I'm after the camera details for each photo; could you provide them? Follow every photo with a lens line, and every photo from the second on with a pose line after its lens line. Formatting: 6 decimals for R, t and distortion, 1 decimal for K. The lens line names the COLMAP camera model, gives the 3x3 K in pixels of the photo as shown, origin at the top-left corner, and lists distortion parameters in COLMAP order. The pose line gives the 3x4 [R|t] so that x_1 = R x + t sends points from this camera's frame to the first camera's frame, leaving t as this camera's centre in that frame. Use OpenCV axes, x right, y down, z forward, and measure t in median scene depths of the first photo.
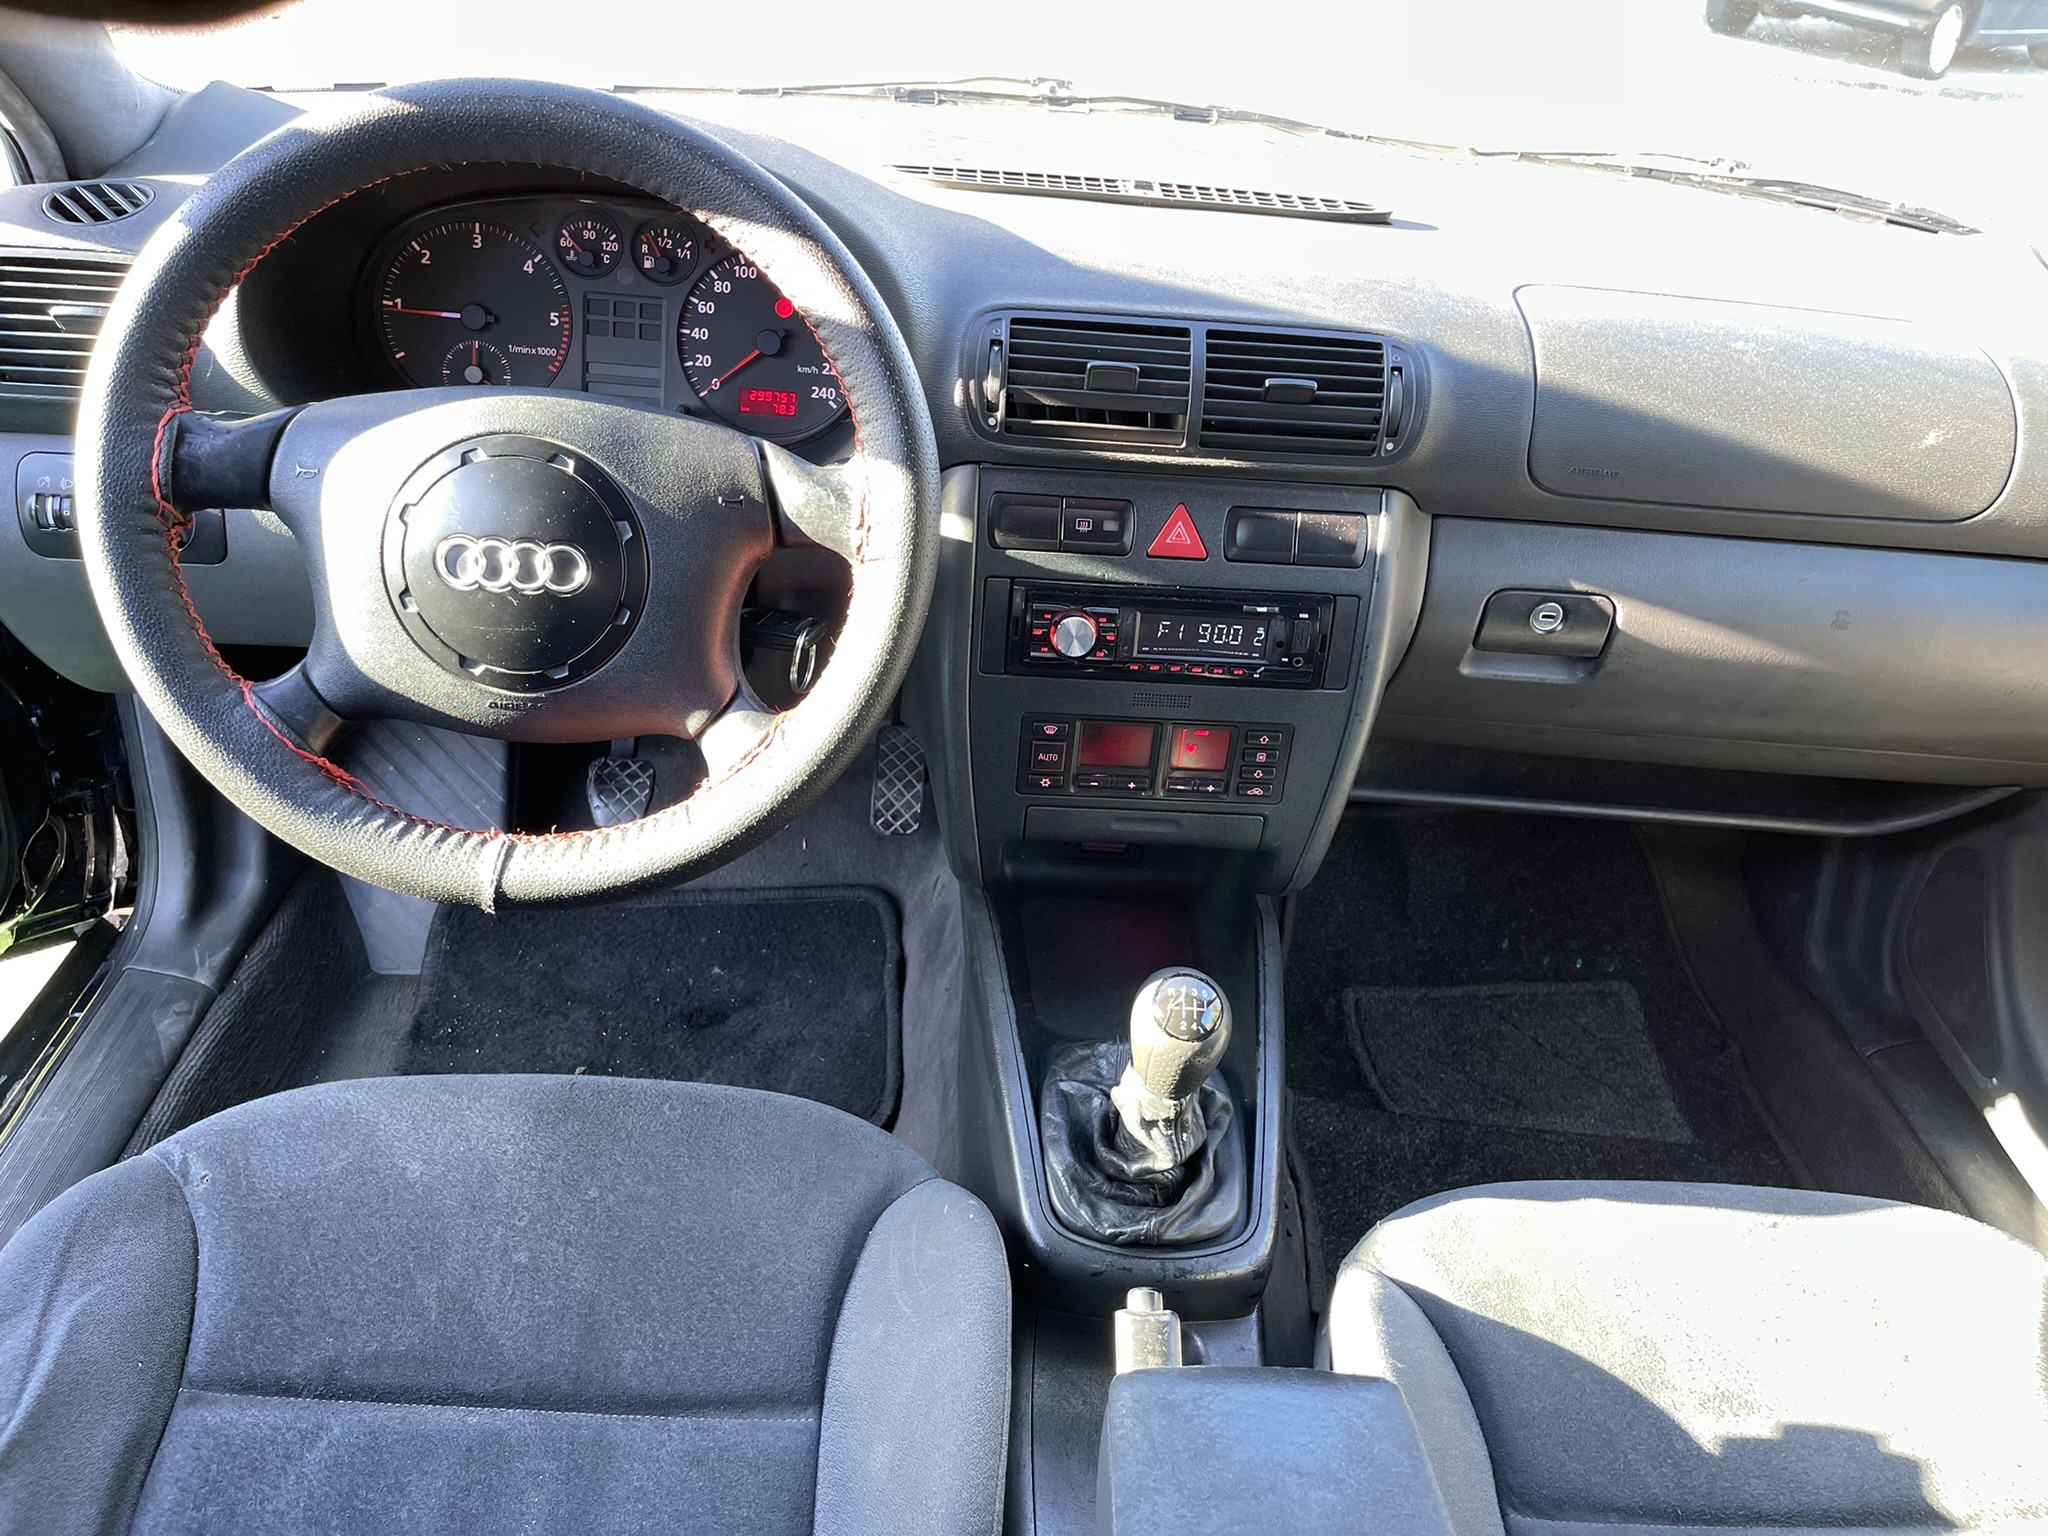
lens RADIAL K [[1553.6, 0, 1024.0], [0, 1553.6, 768.0], [0, 0, 1]] dist [0.044666, -0.001548]
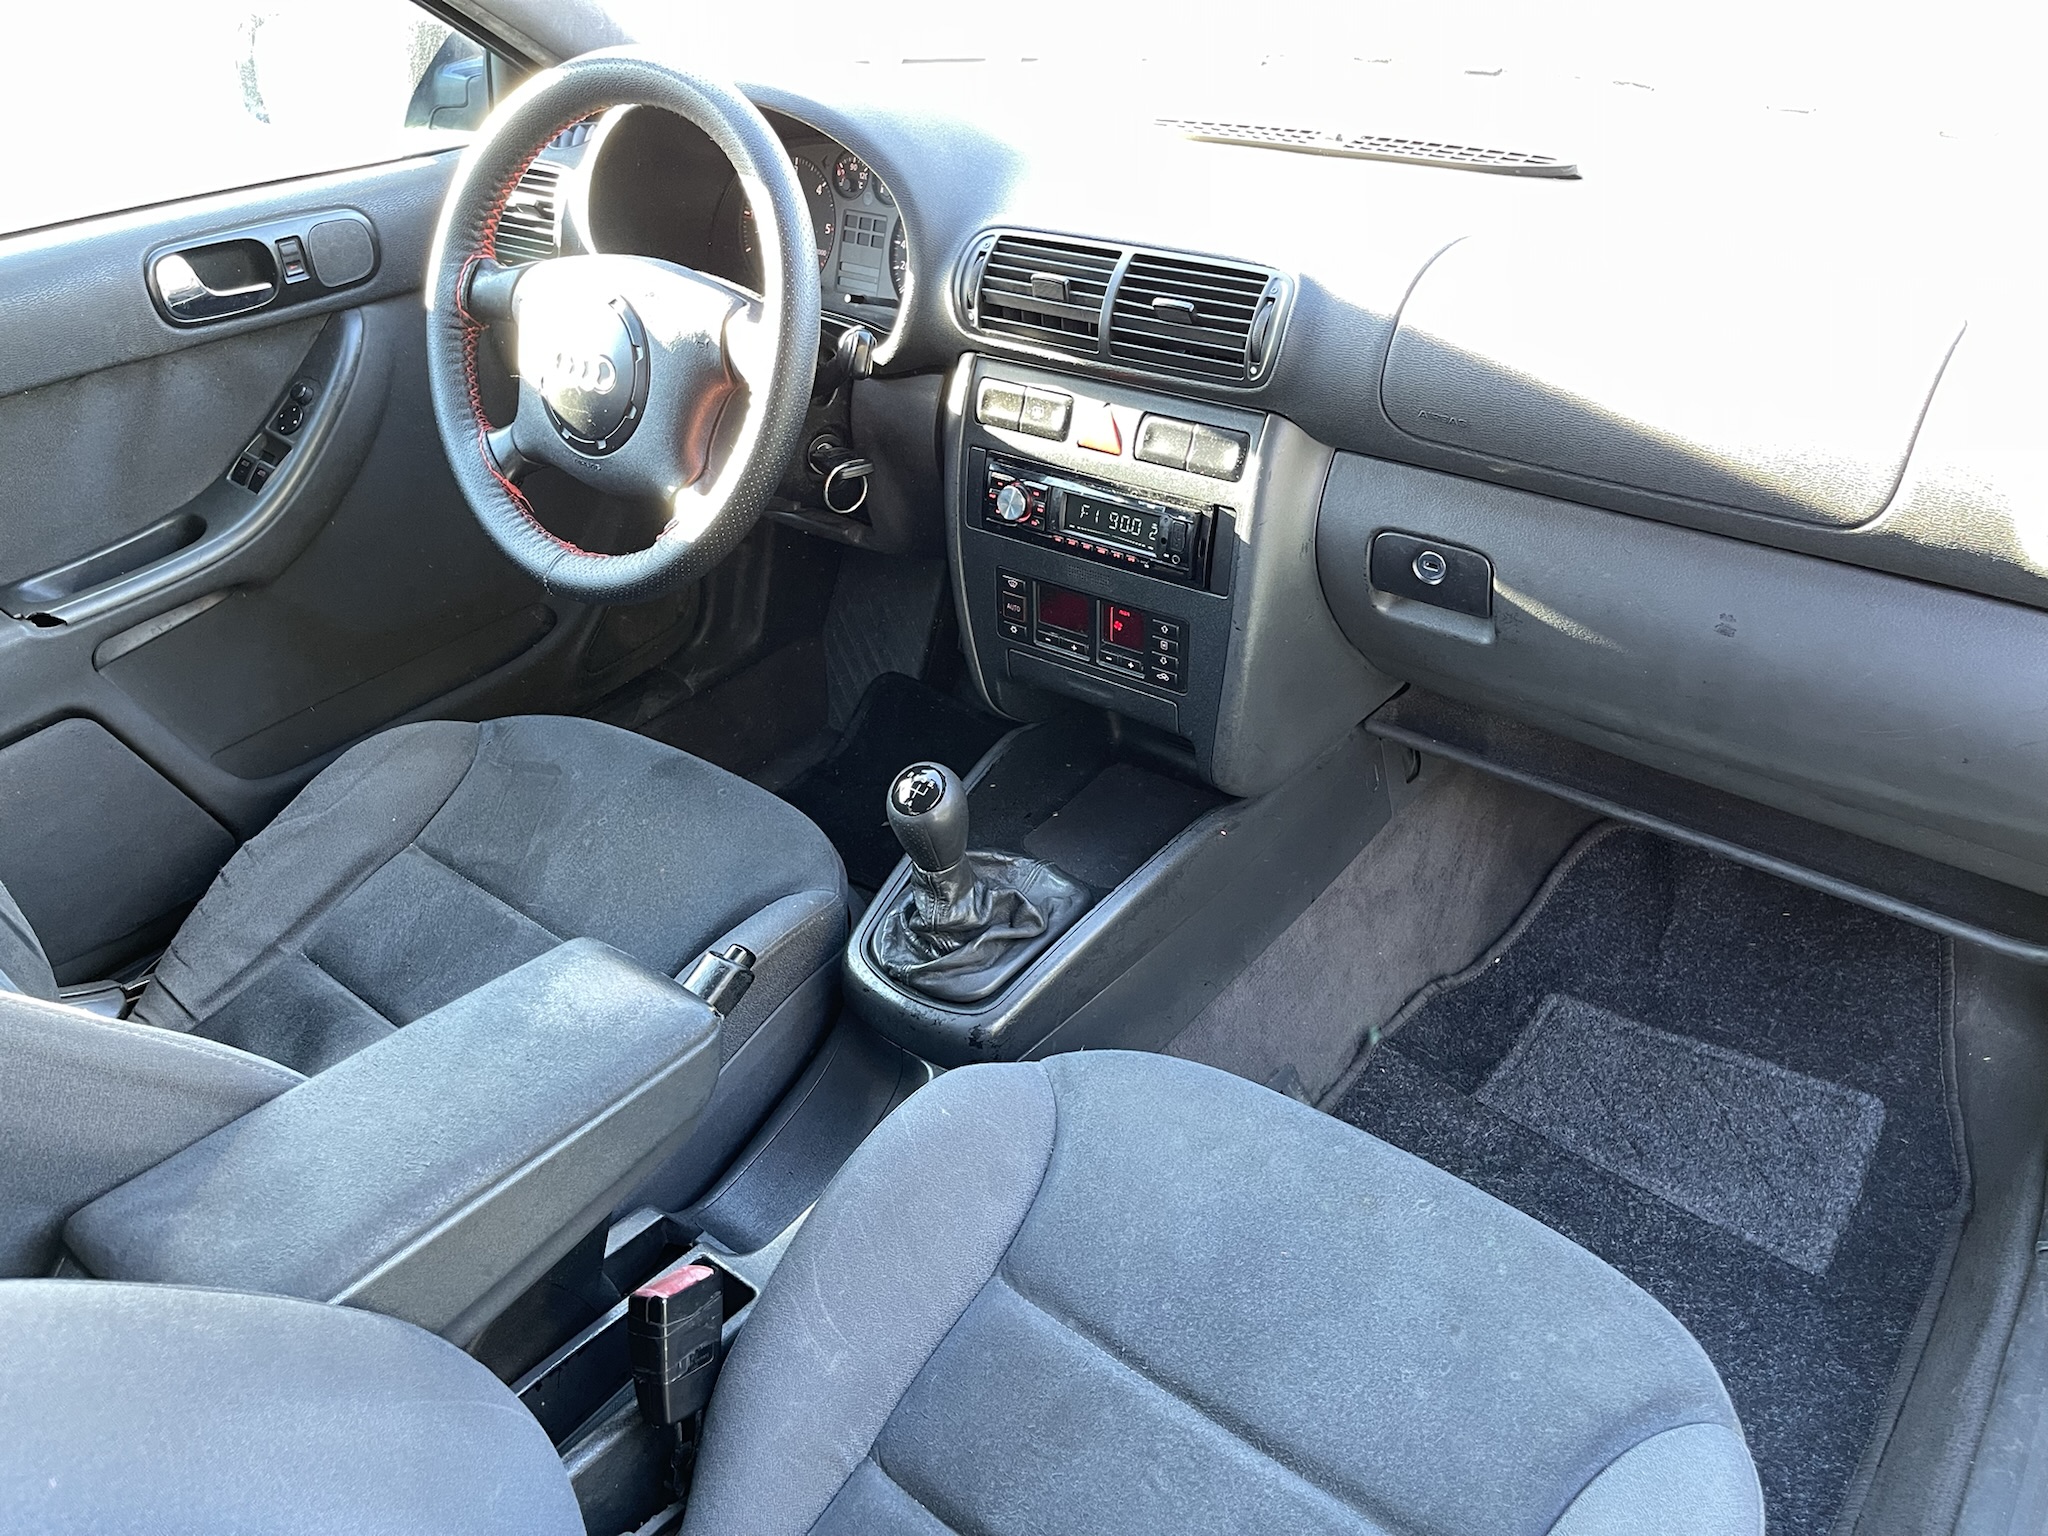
lens RADIAL K [[1553.6, 0, 1024.0], [0, 1553.6, 768.0], [0, 0, 1]] dist [0.044666, -0.001548]
pose [[0.756874, 0.249822, -0.603929, 0.775580], [-0.245639, 0.965047, 0.091356, 0.001316], [0.605642, 0.079204, 0.791785, 0.058896]]
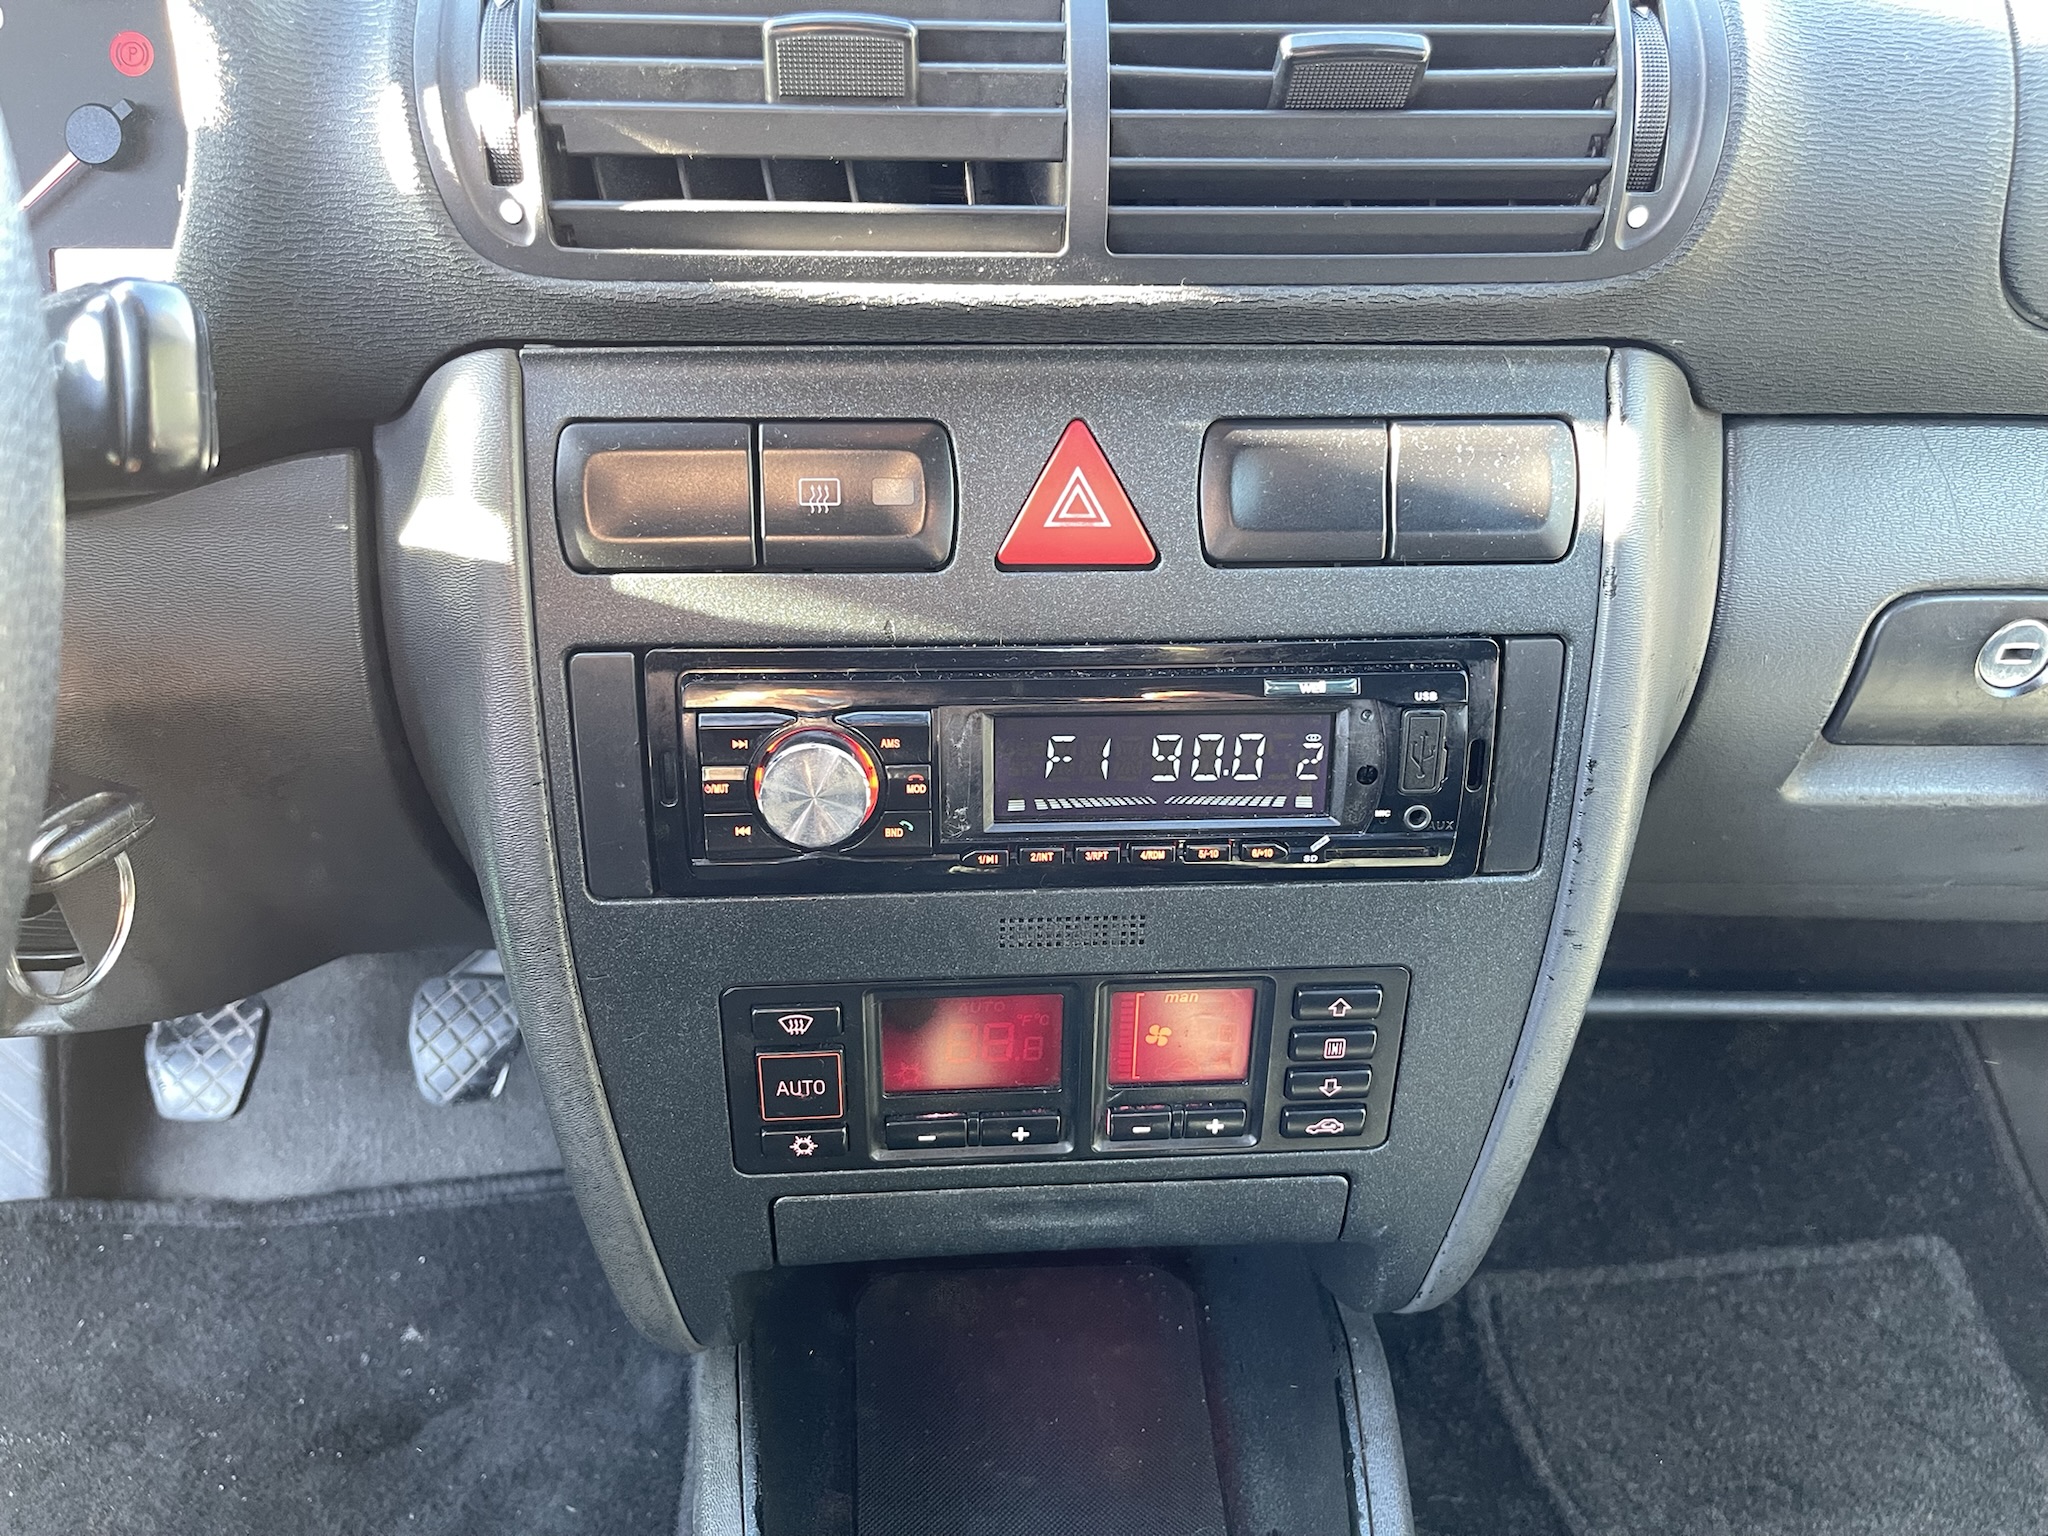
lens RADIAL K [[1573.4, 0, 1024.0], [0, 1573.4, 768.0], [0, 0, 1]] dist [0.002249, -0.003310]
pose [[0.997659, -0.067617, -0.010256, 0.081684], [0.067223, 0.997132, -0.034774, -0.070349], [0.012578, 0.034003, 0.999343, 0.590430]]
